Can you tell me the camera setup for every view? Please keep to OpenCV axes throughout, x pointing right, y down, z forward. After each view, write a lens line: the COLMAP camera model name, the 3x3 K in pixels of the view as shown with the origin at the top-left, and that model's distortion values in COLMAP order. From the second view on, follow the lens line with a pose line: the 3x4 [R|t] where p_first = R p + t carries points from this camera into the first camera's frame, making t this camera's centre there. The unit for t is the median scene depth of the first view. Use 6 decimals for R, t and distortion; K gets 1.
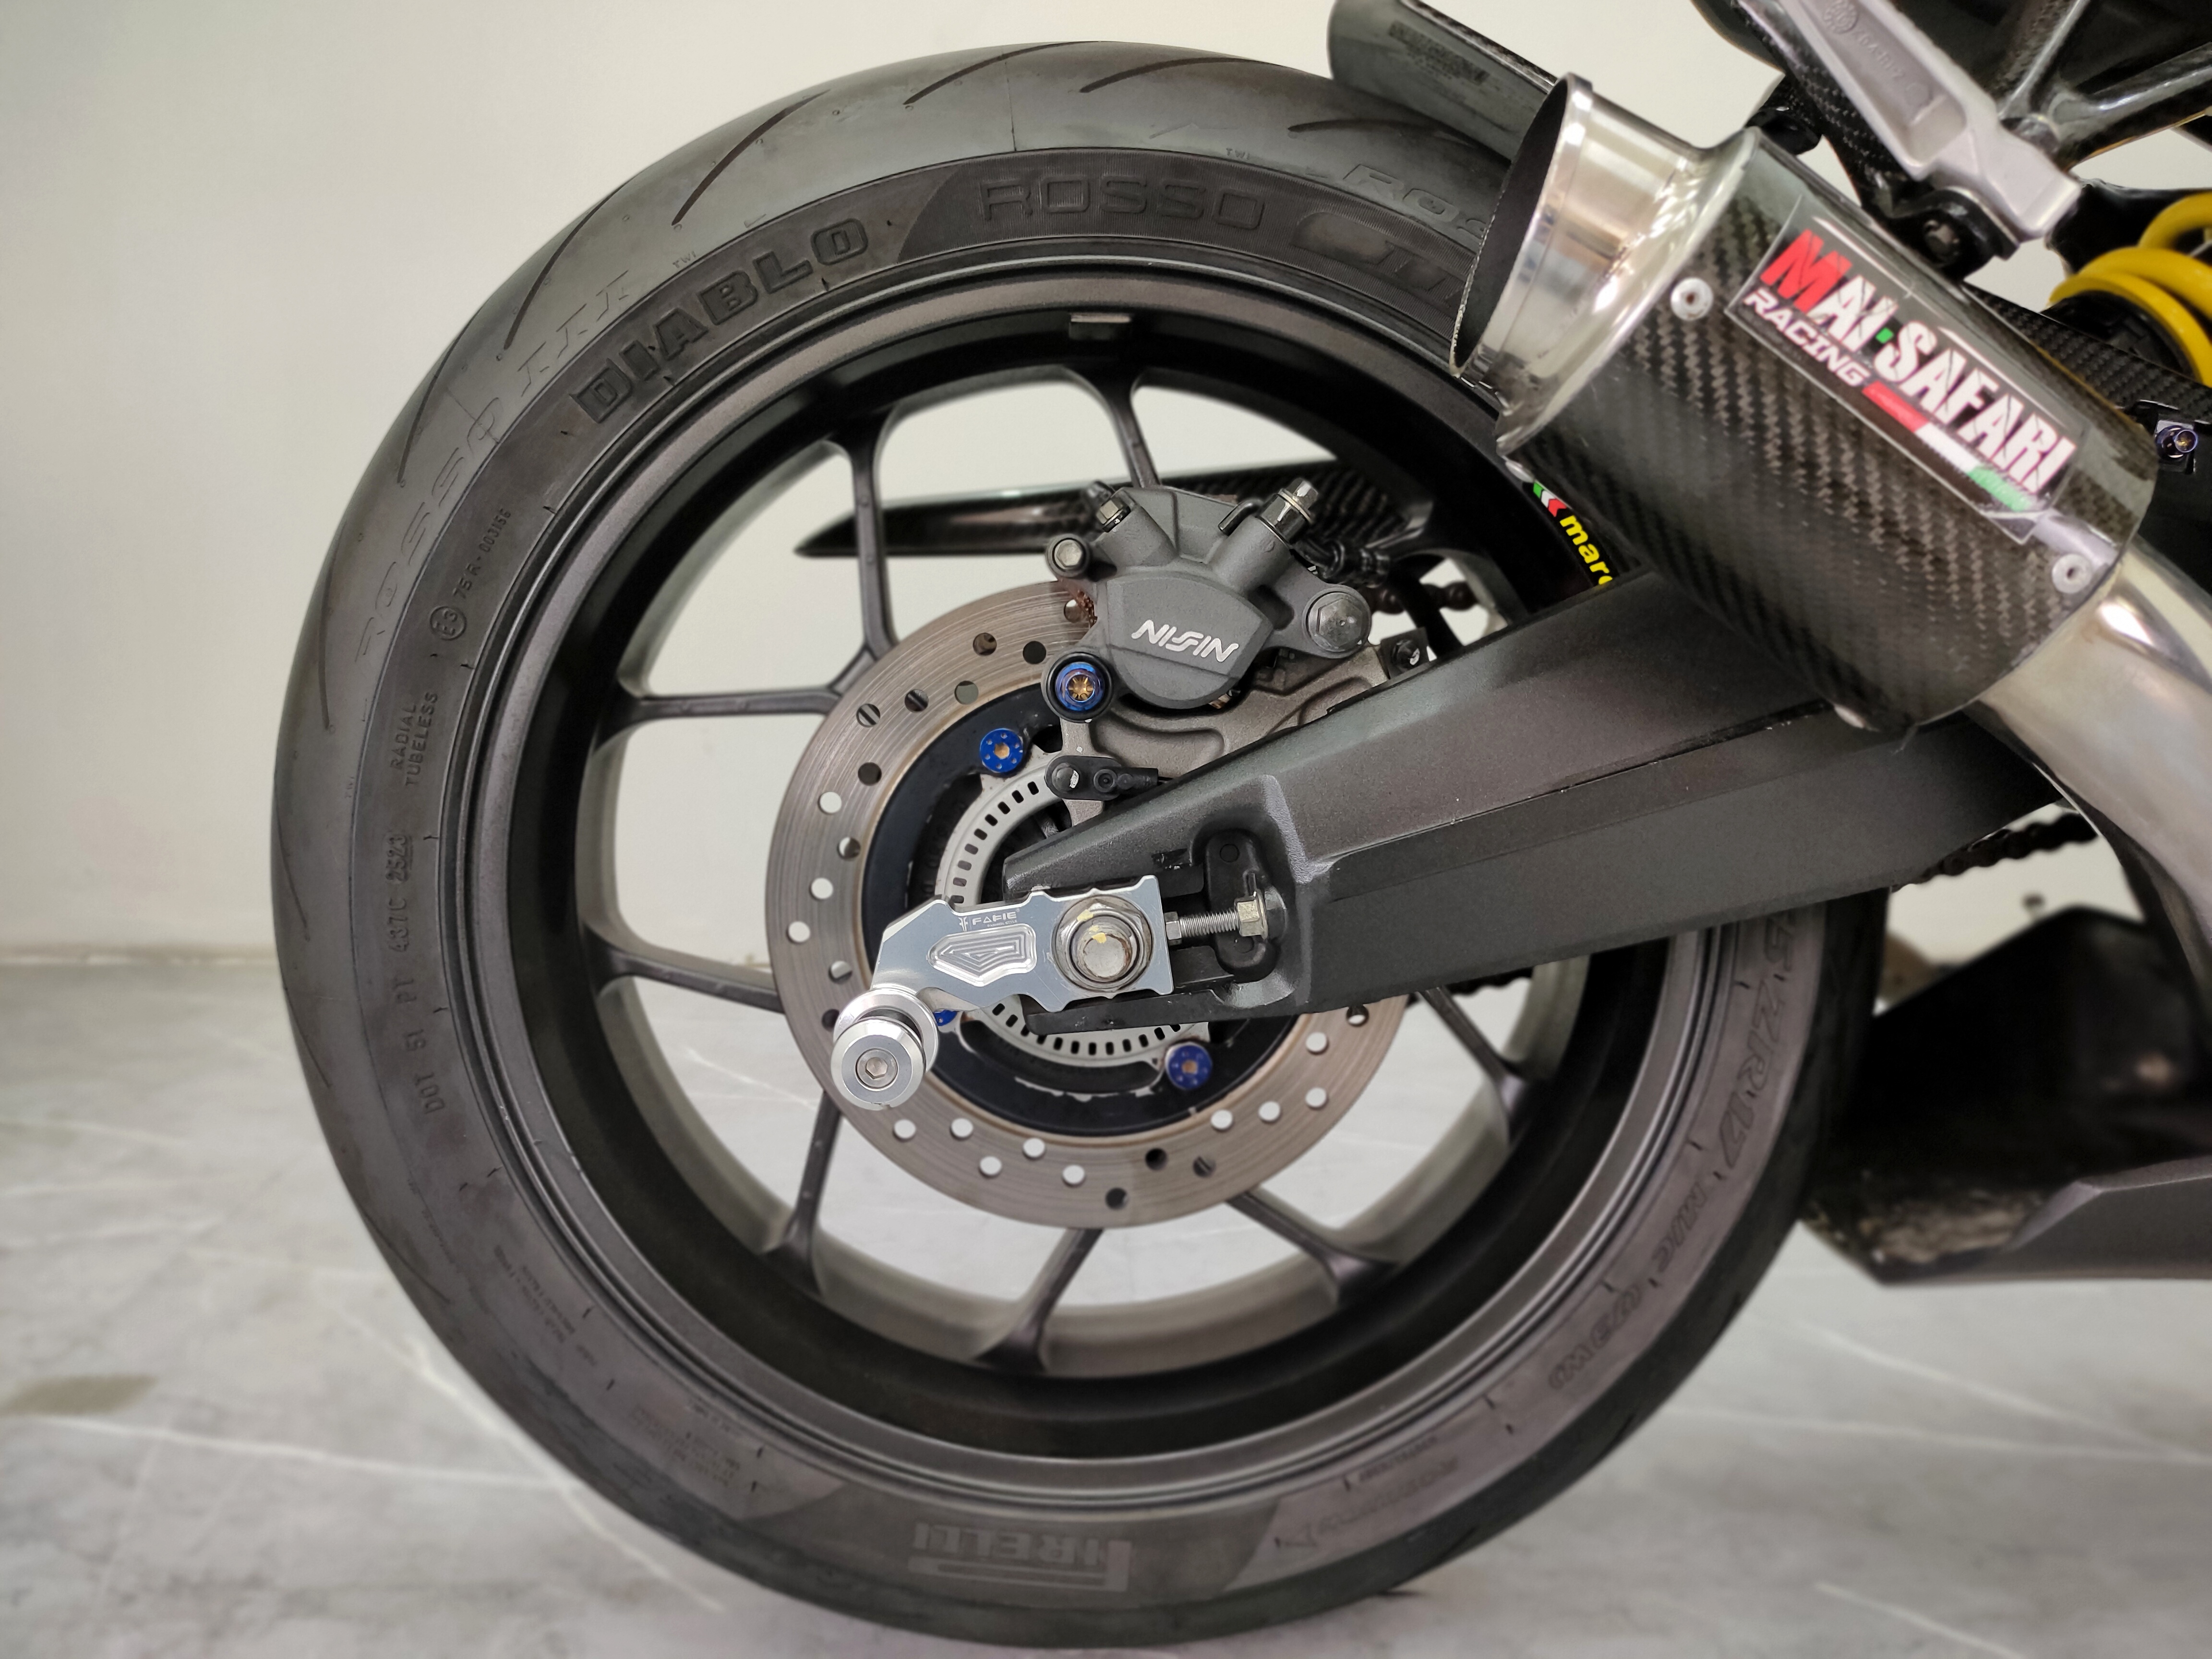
lens RADIAL K [[1992.6, 0, 1111.9], [0, 1992.6, 836.9], [0, 0, 1]] dist [0.047286, -0.037486]
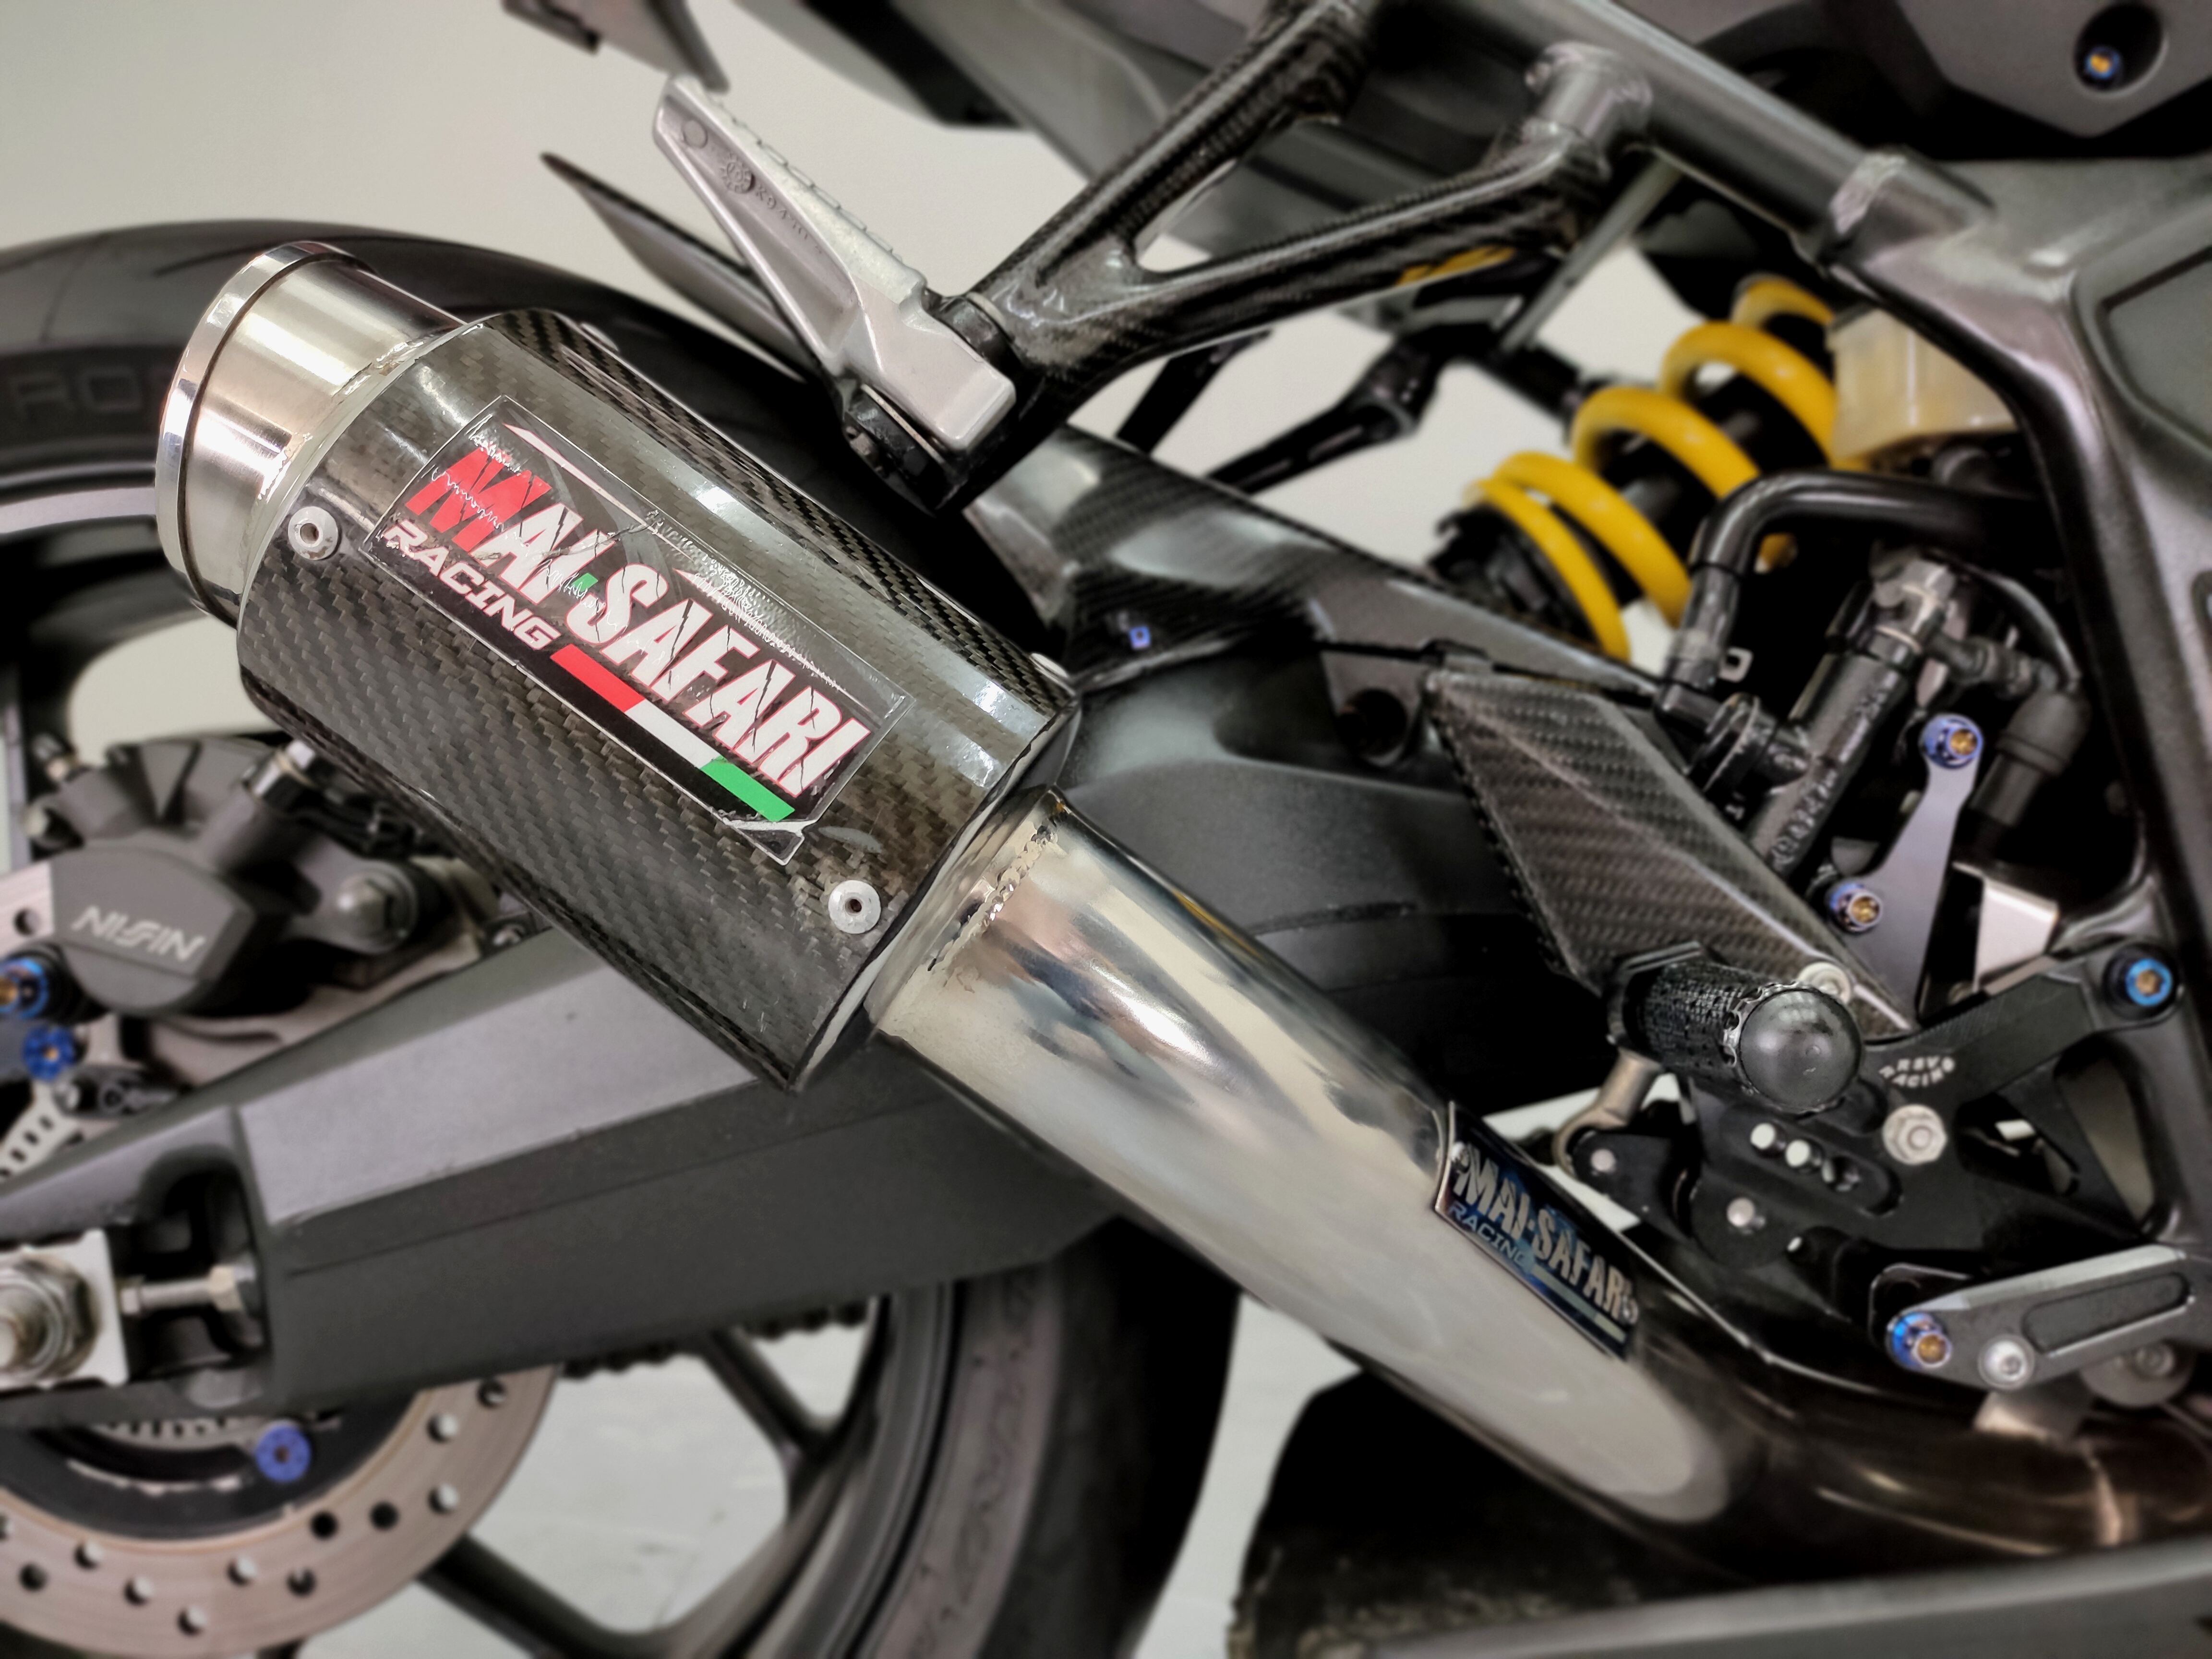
lens RADIAL K [[1992.6, 0, 1071.6], [0, 1992.6, 771.7], [0, 0, 1]] dist [0.047286, -0.037486]
pose [[0.997191, 0.005946, -0.074663, 0.467247], [-0.014614, 0.993131, -0.116092, -0.074820], [0.073460, 0.116857, 0.990428, 0.226228]]
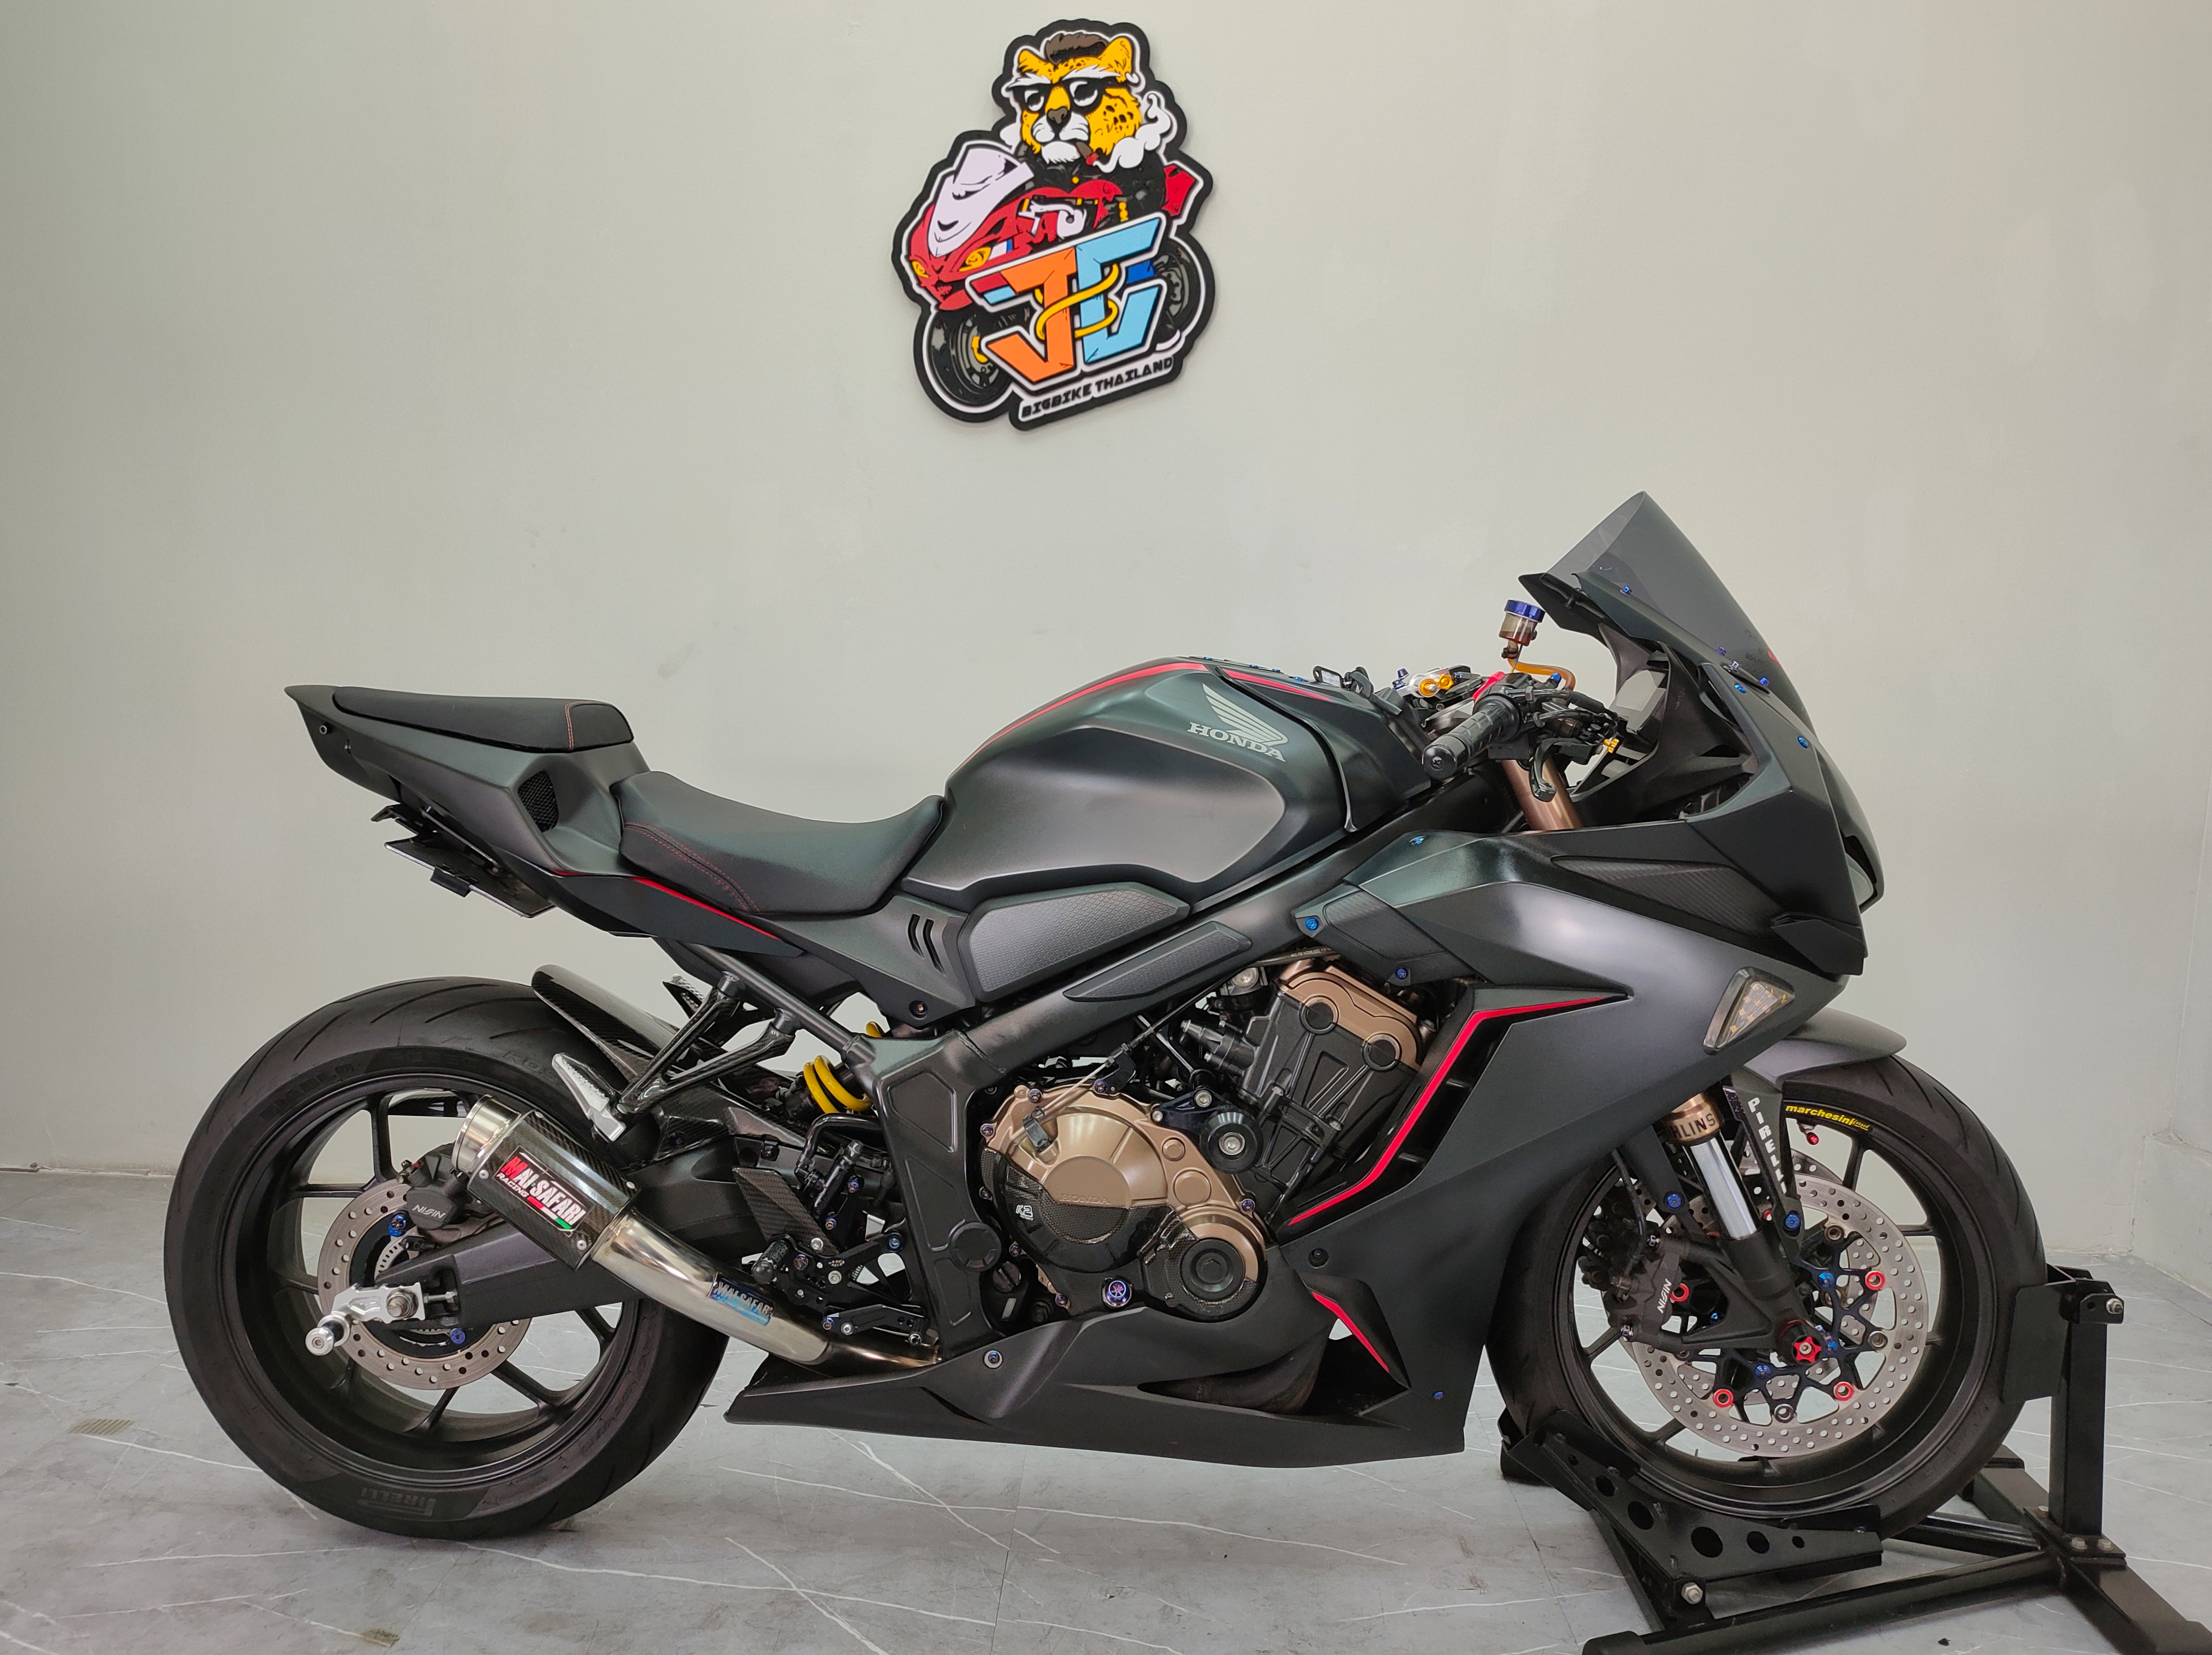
lens RADIAL K [[1992.6, 0, 1102.2], [0, 1992.6, 824.4], [0, 0, 1]] dist [0.047286, -0.037486]
pose [[0.996993, 0.041480, -0.065449, 1.318567], [-0.044013, 0.998318, -0.037738, -0.653869], [0.063773, 0.040505, 0.997142, -2.213524]]
